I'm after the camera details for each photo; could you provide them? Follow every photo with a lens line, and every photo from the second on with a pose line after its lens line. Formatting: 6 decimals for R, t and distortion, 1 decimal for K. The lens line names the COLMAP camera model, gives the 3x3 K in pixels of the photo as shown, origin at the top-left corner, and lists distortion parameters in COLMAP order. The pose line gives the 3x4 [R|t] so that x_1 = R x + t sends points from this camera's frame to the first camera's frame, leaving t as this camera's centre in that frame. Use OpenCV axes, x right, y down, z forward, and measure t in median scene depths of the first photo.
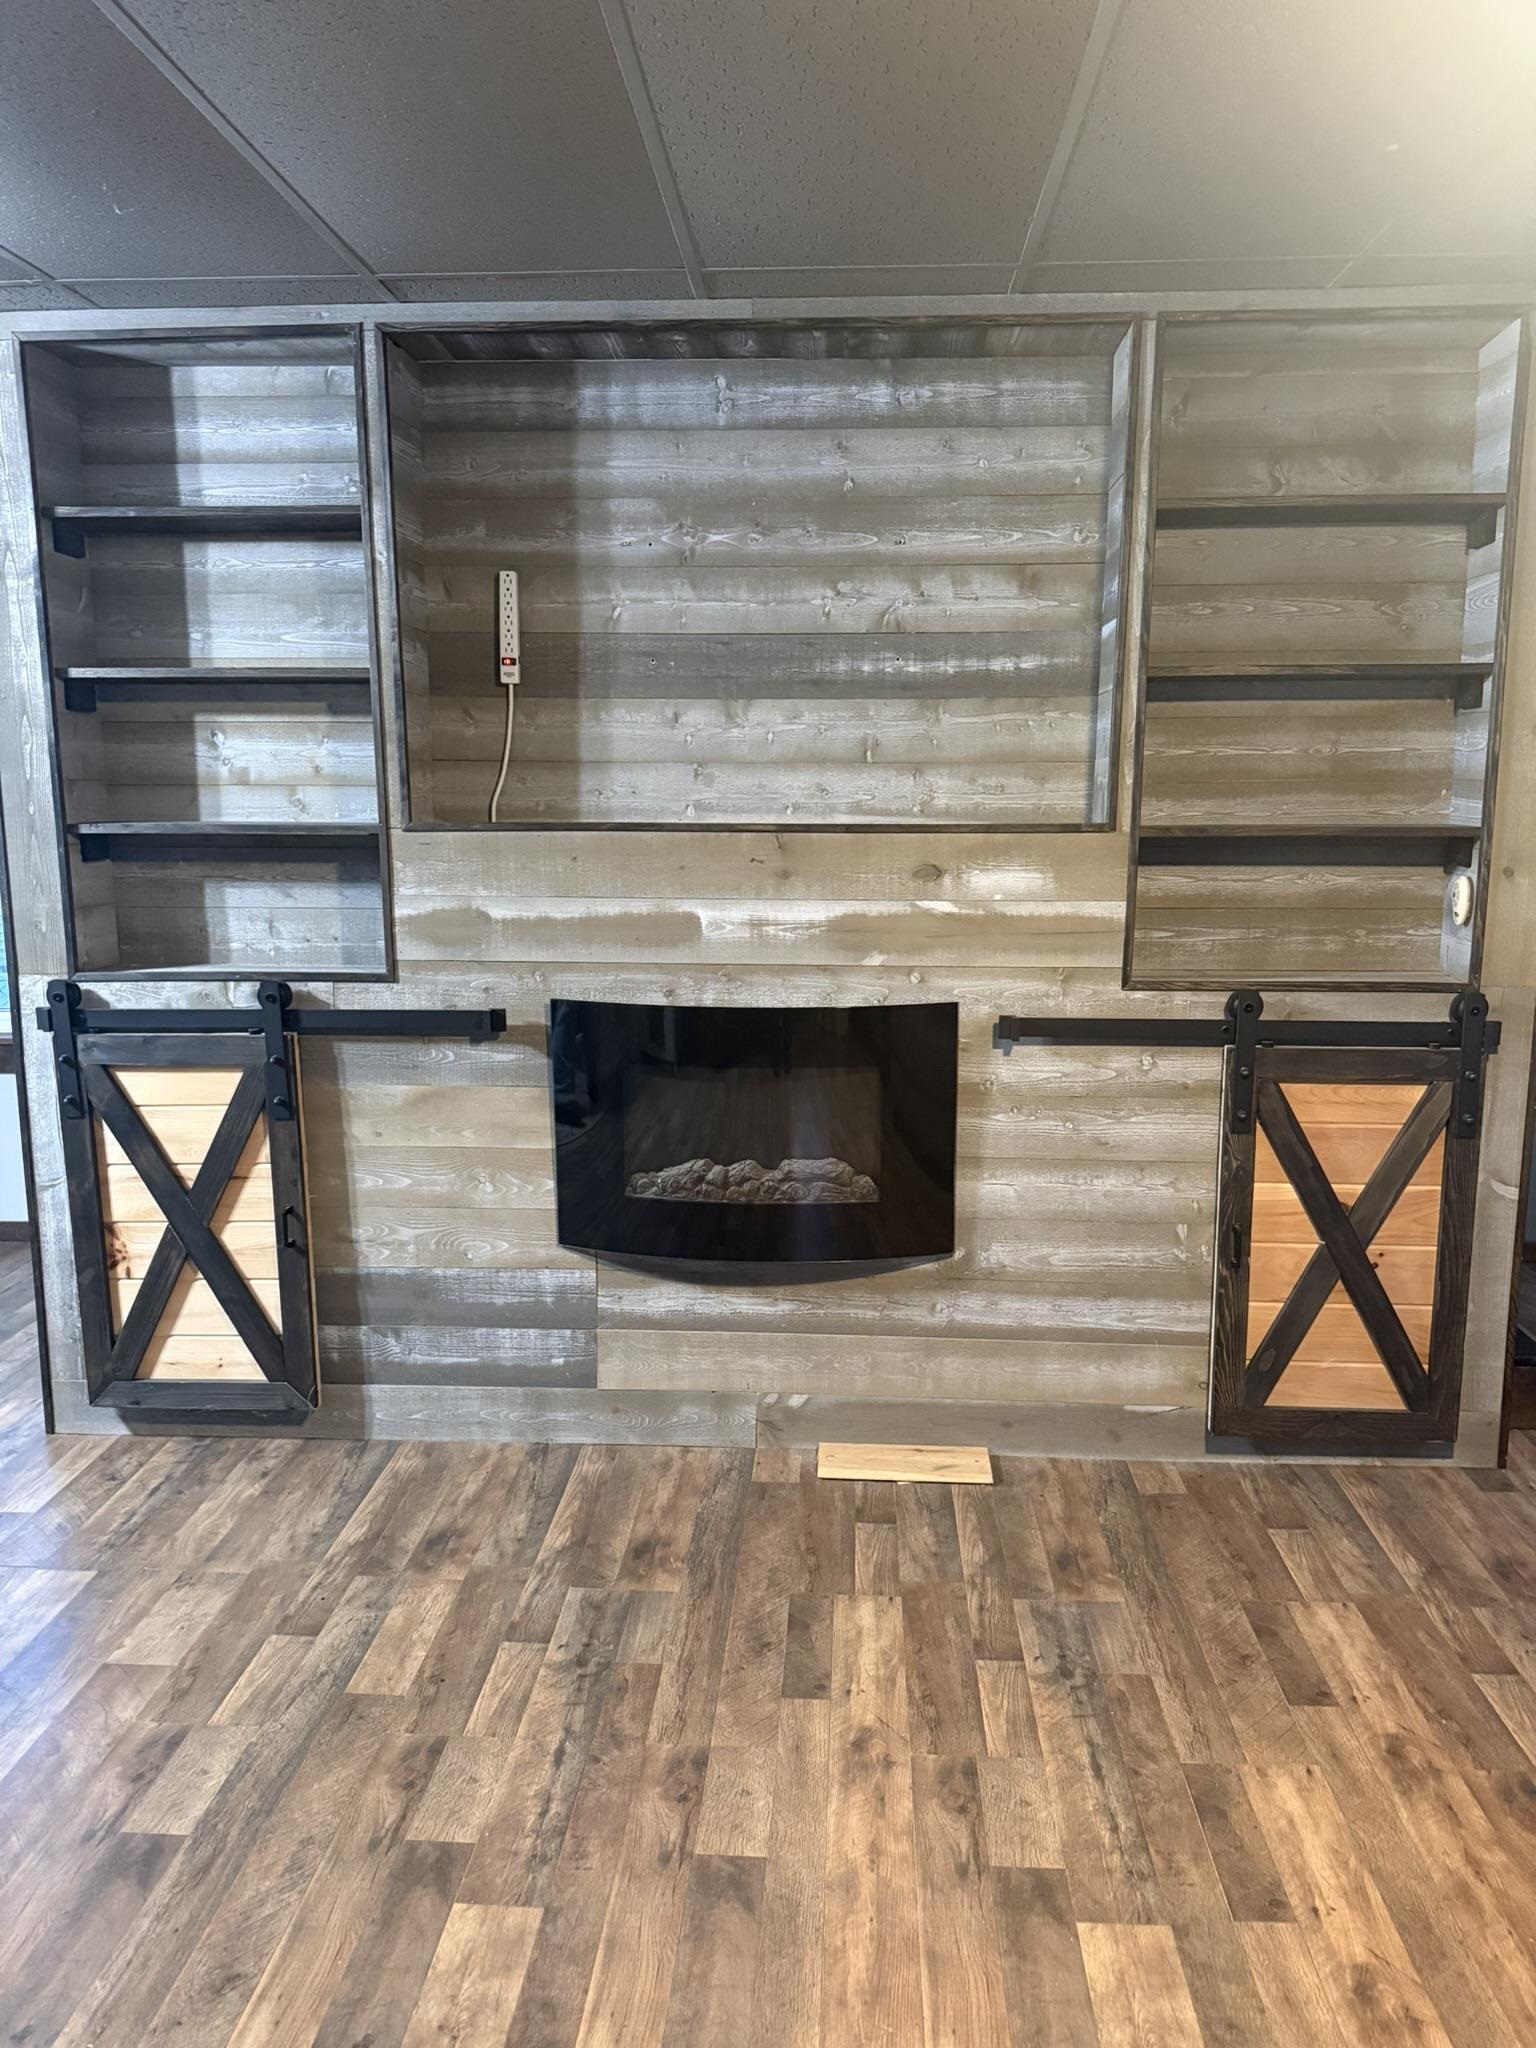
lens RADIAL K [[1422.4, 0, 774.7], [0, 1422.4, 1023.8], [0, 0, 1]] dist [0.162035, -0.314843]
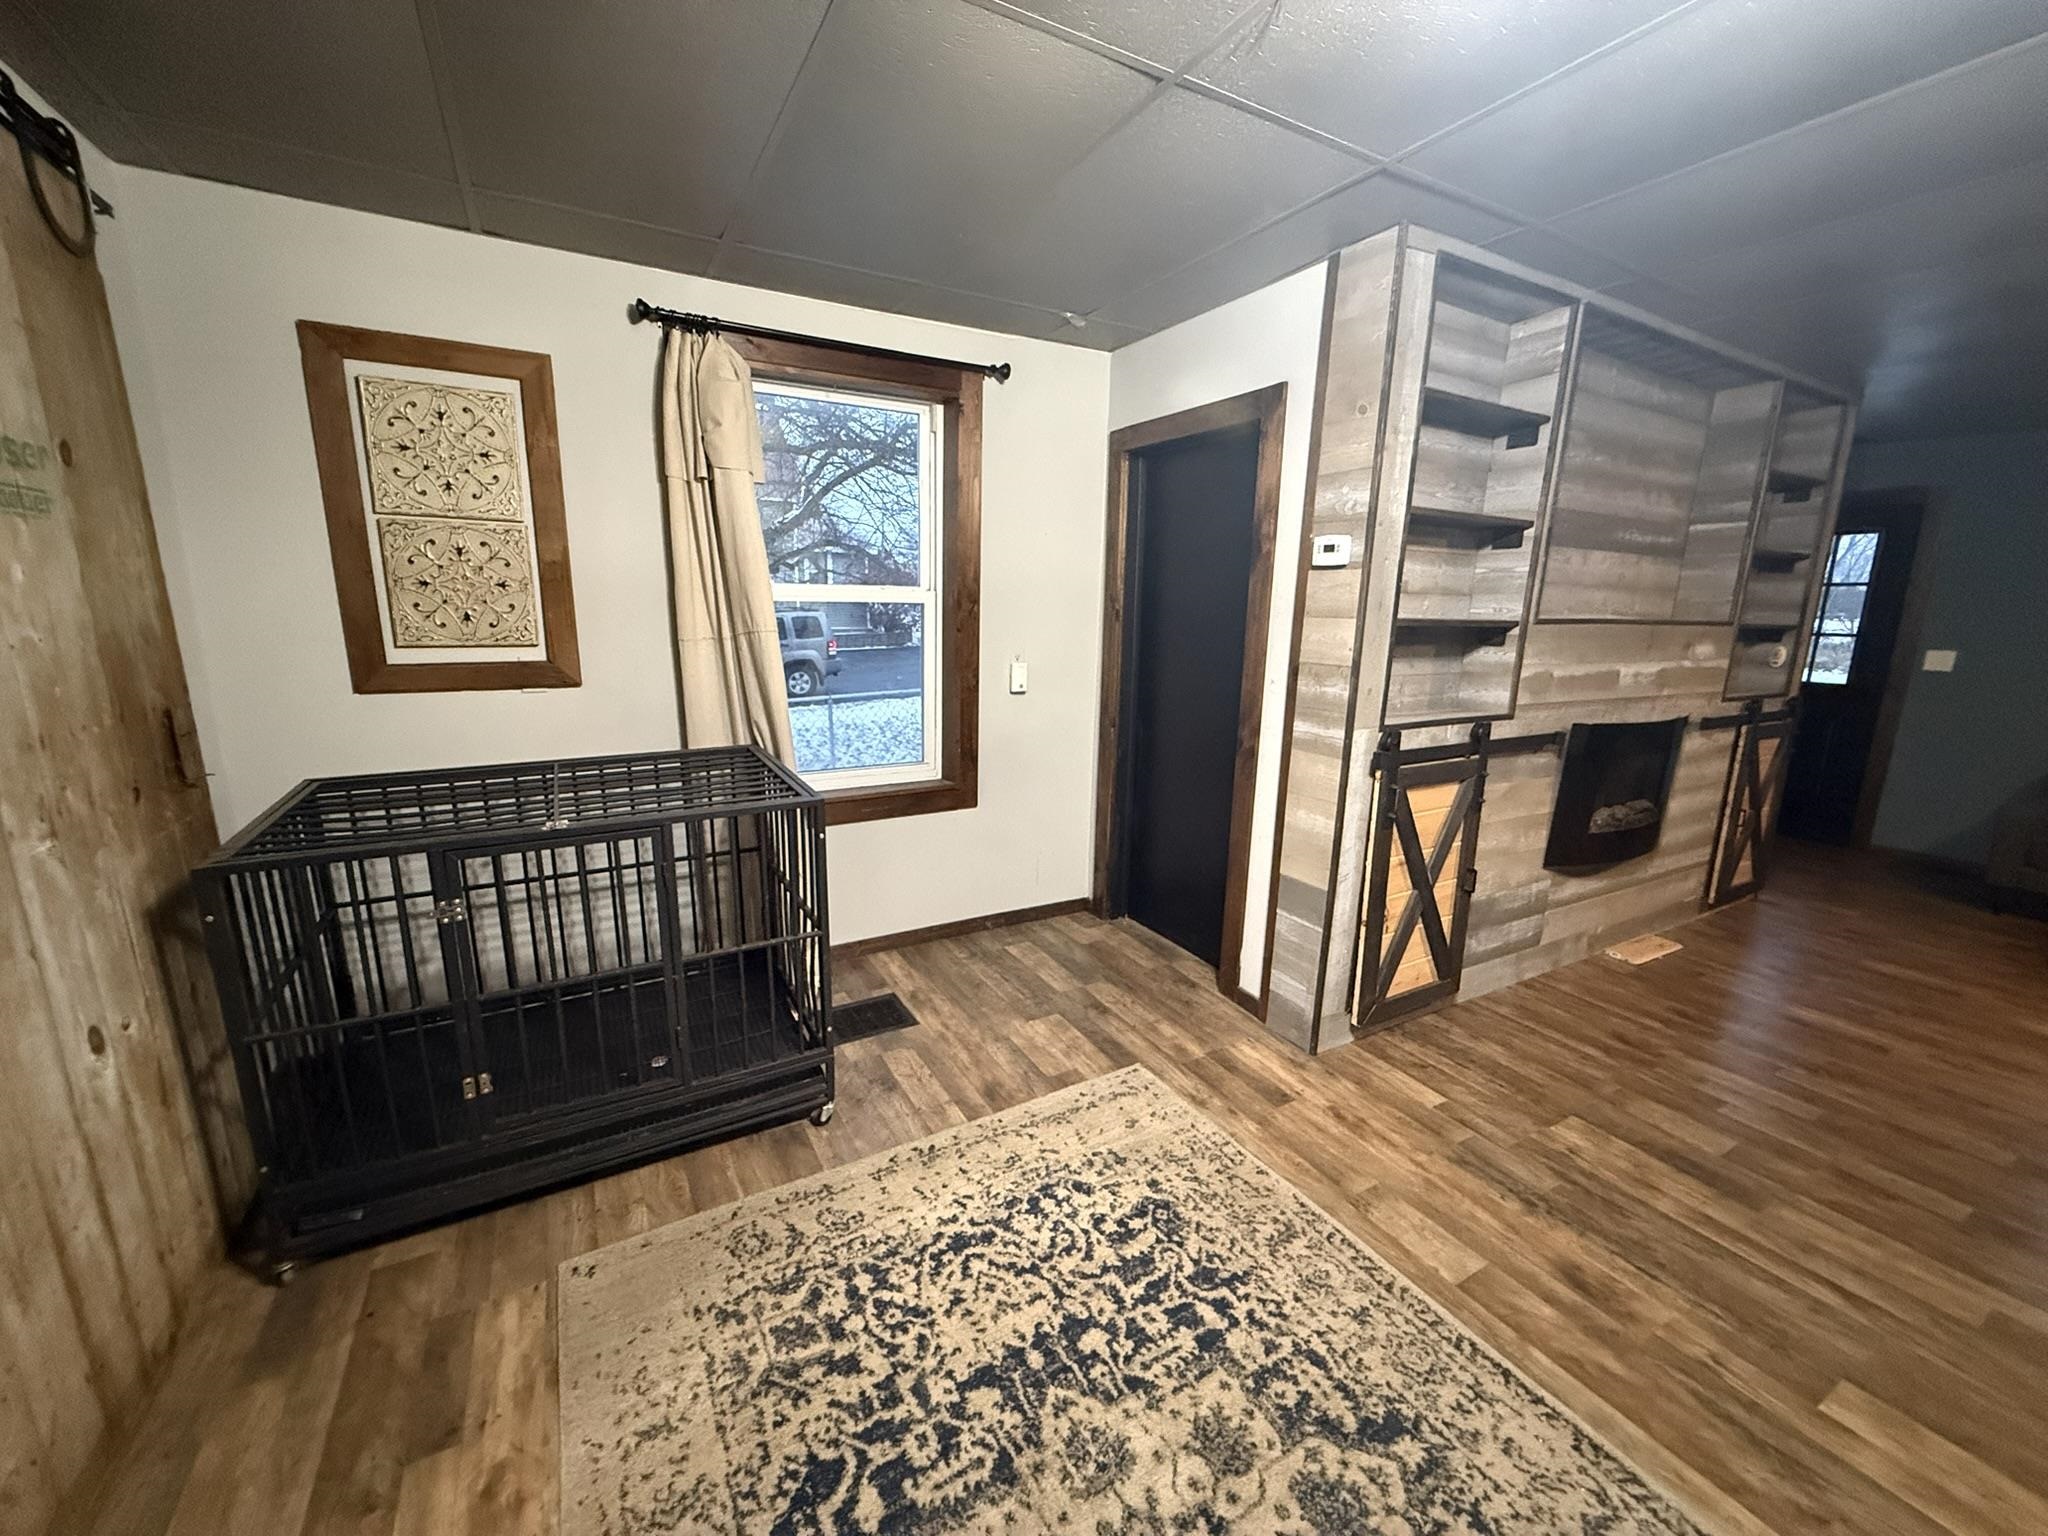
lens RADIAL K [[813.7, 0, 1018.1], [0, 813.7, 771.3], [0, 0, 1]] dist [-0.000235, 0.000269]
pose [[0.845196, -0.090815, 0.526685, -1.215337], [0.064821, 0.995601, 0.067647, -0.067864], [-0.530512, -0.023034, 0.847365, 0.525489]]
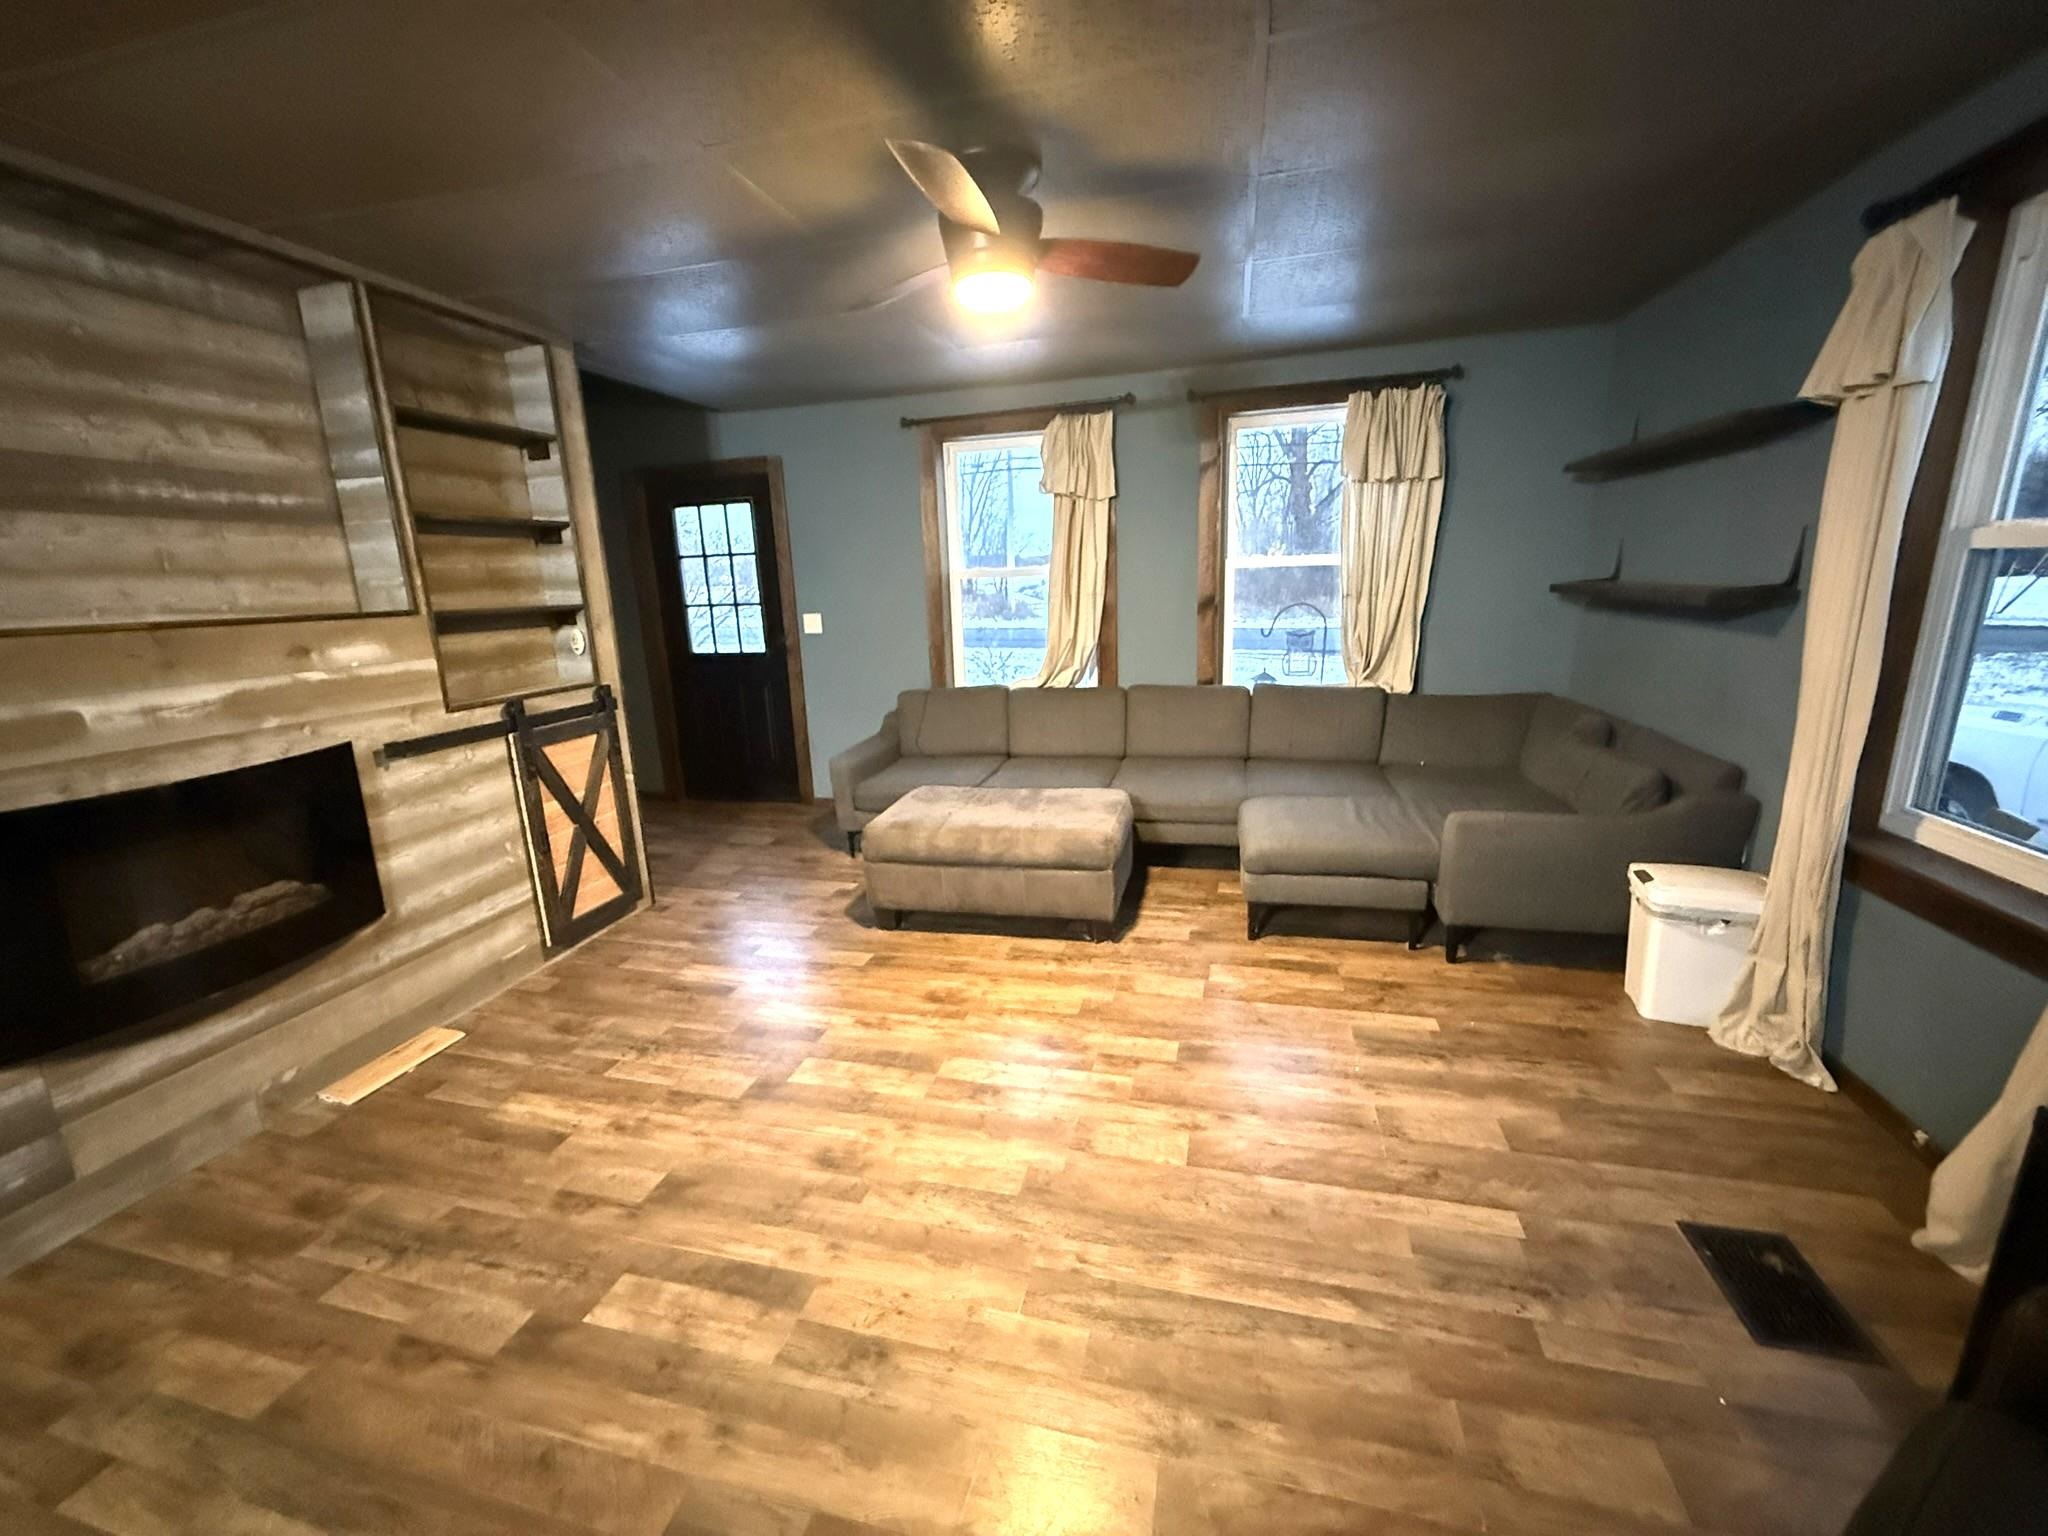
lens RADIAL K [[813.7, 0, 1018.1], [0, 813.7, 771.3], [0, 0, 1]] dist [-0.000235, 0.000269]
pose [[0.199792, -0.234961, 0.951250, -0.500923], [0.187998, 0.961979, 0.198126, -0.020883], [-0.961634, 0.139249, 0.236368, 0.170899]]
